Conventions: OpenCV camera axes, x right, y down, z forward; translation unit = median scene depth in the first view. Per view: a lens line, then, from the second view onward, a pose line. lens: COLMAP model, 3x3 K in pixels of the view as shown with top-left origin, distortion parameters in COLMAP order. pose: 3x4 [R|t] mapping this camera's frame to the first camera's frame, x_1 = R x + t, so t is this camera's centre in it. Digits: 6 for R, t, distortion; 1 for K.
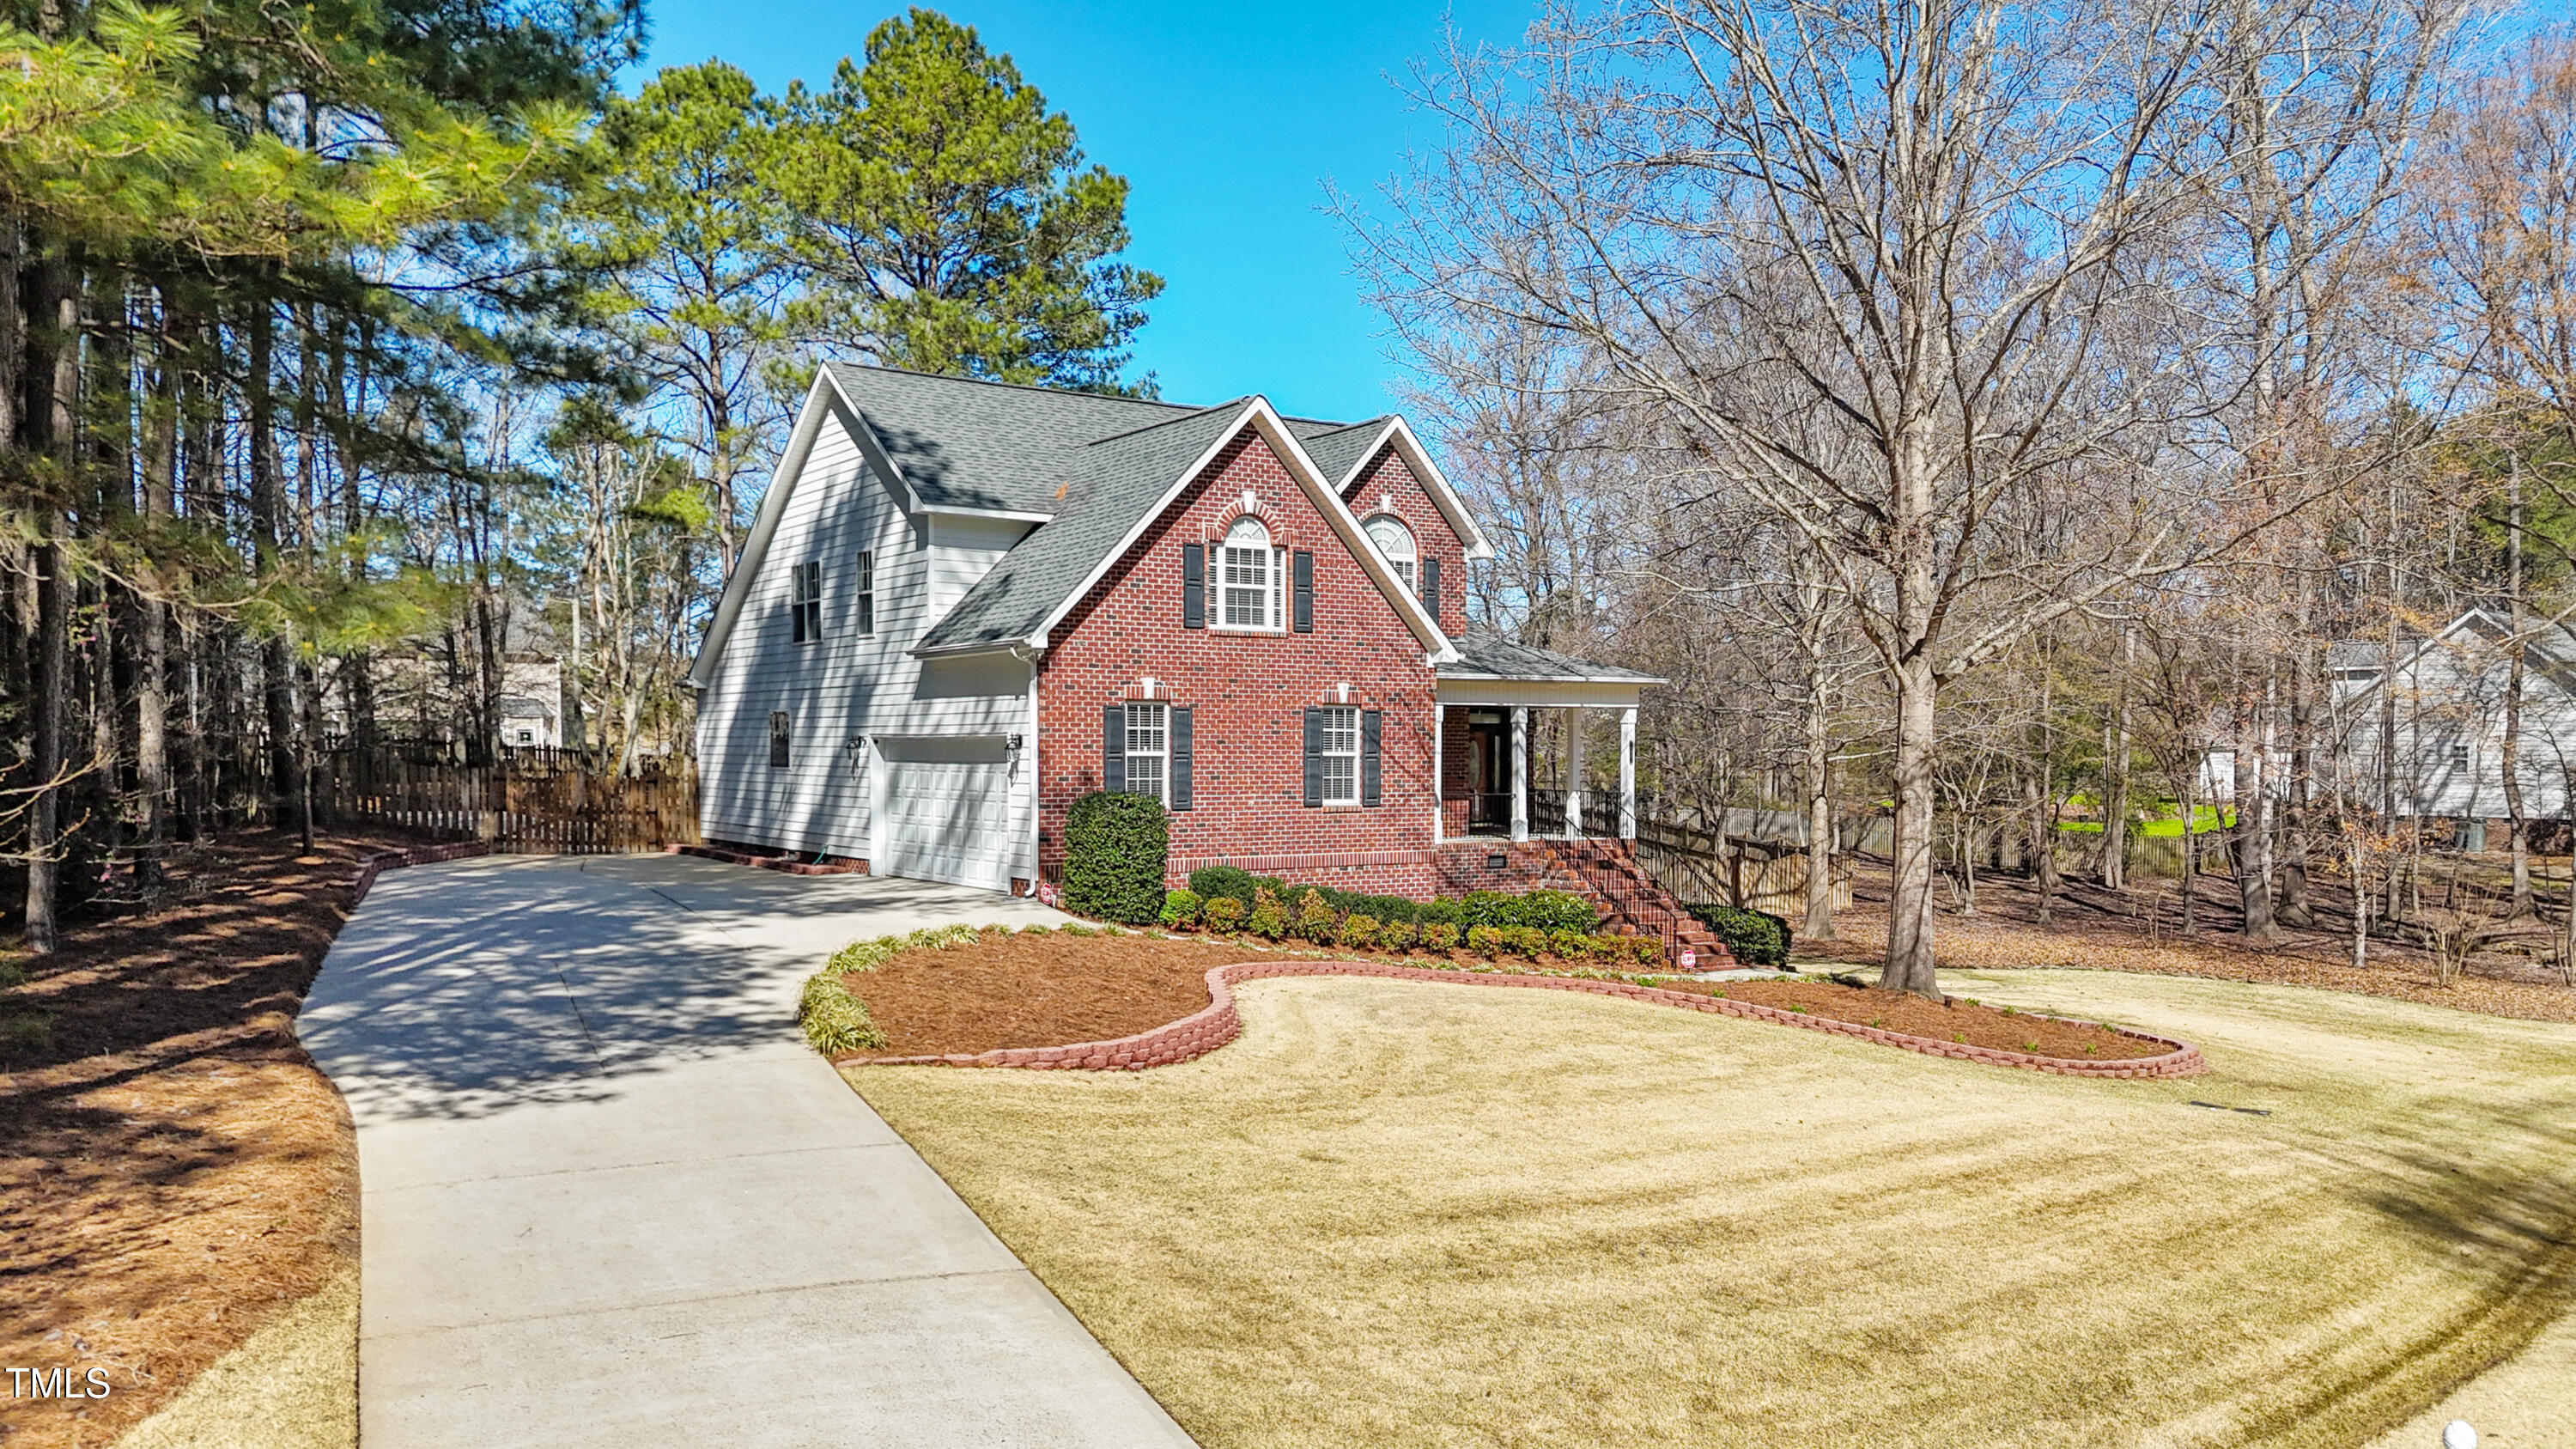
lens RADIAL K [[1945.7, 0, 1282.3], [0, 1945.7, 832.5], [0, 0, 1]] dist [0.156428, -0.121069]
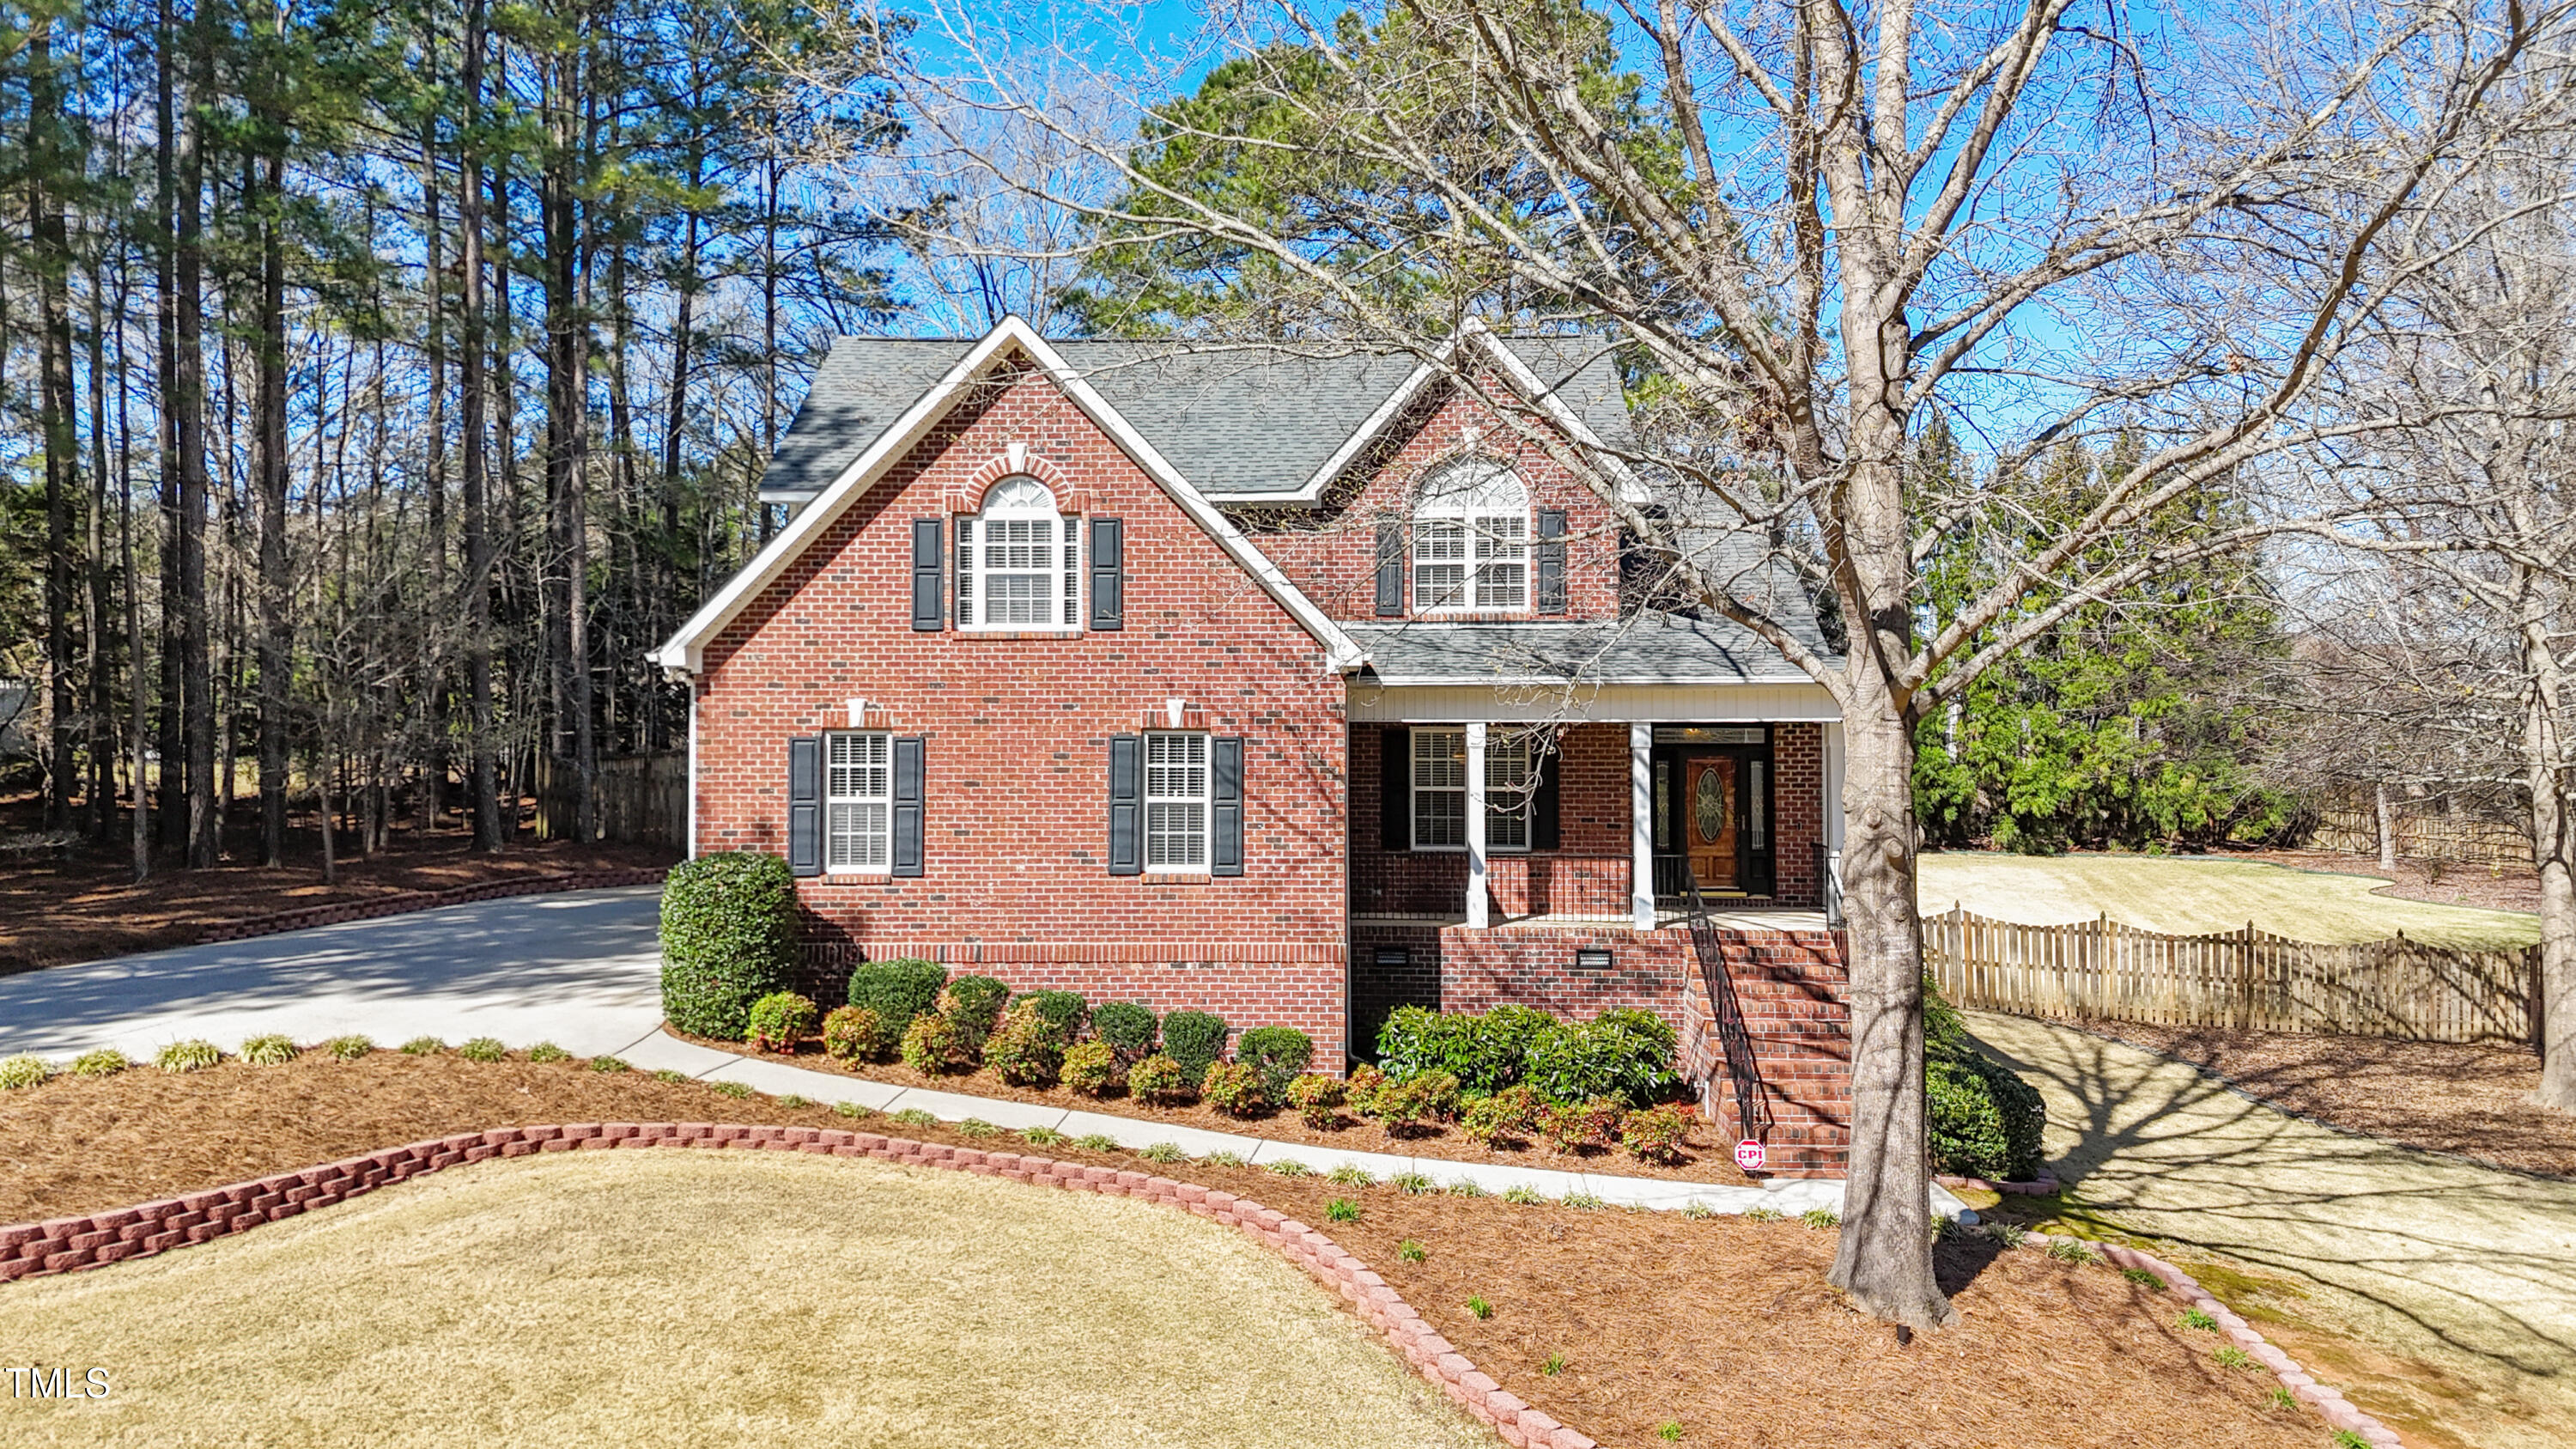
lens RADIAL K [[1858.0, 0, 1288.0], [0, 1858.0, 724.5], [0, 0, 1]] dist [0.111145, -0.101351]
pose [[0.808015, -0.013860, -0.588999, 0.474576], [-0.023483, 0.998171, -0.055703, -0.032353], [0.588694, 0.058840, 0.806212, 0.499939]]
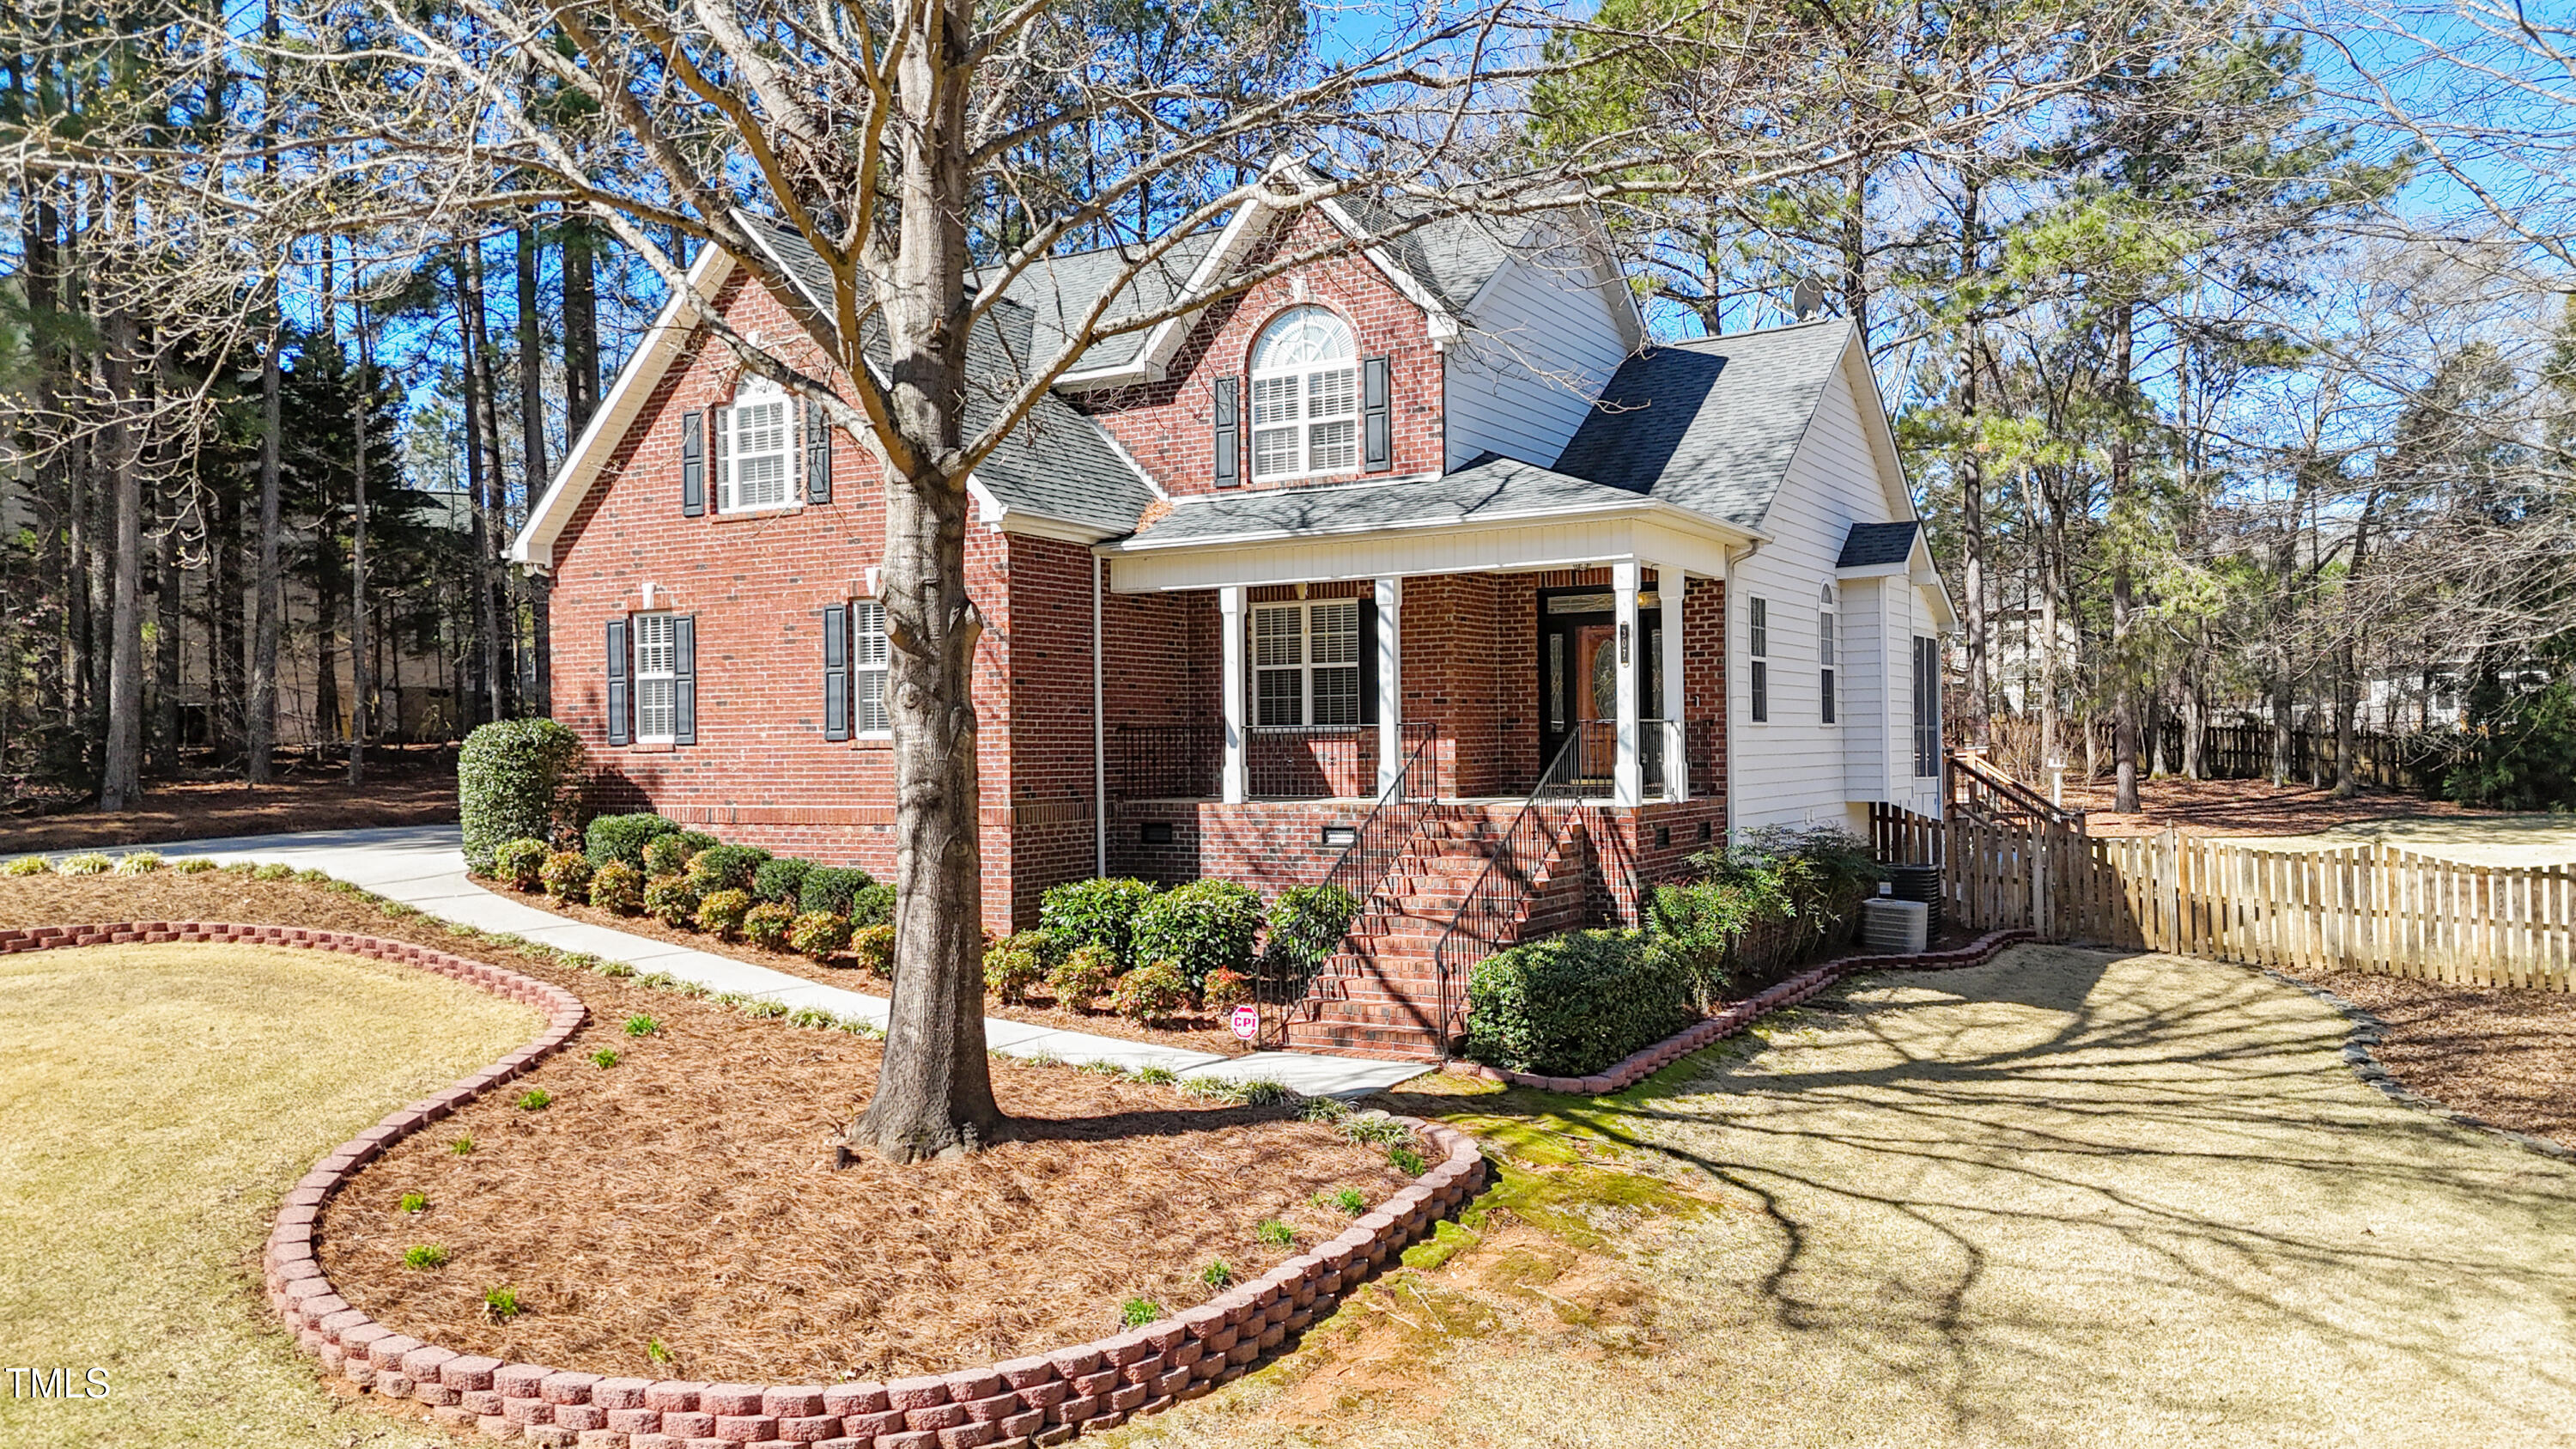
lens RADIAL K [[1816.5, 0, 1284.0], [0, 1816.5, 752.7], [0, 0, 1]] dist [0.104342, -0.000764]
pose [[0.449411, -0.011623, -0.893250, 0.721794], [-0.031438, 0.999090, -0.028818, 0.005967], [0.892772, 0.041033, 0.448636, 0.864727]]
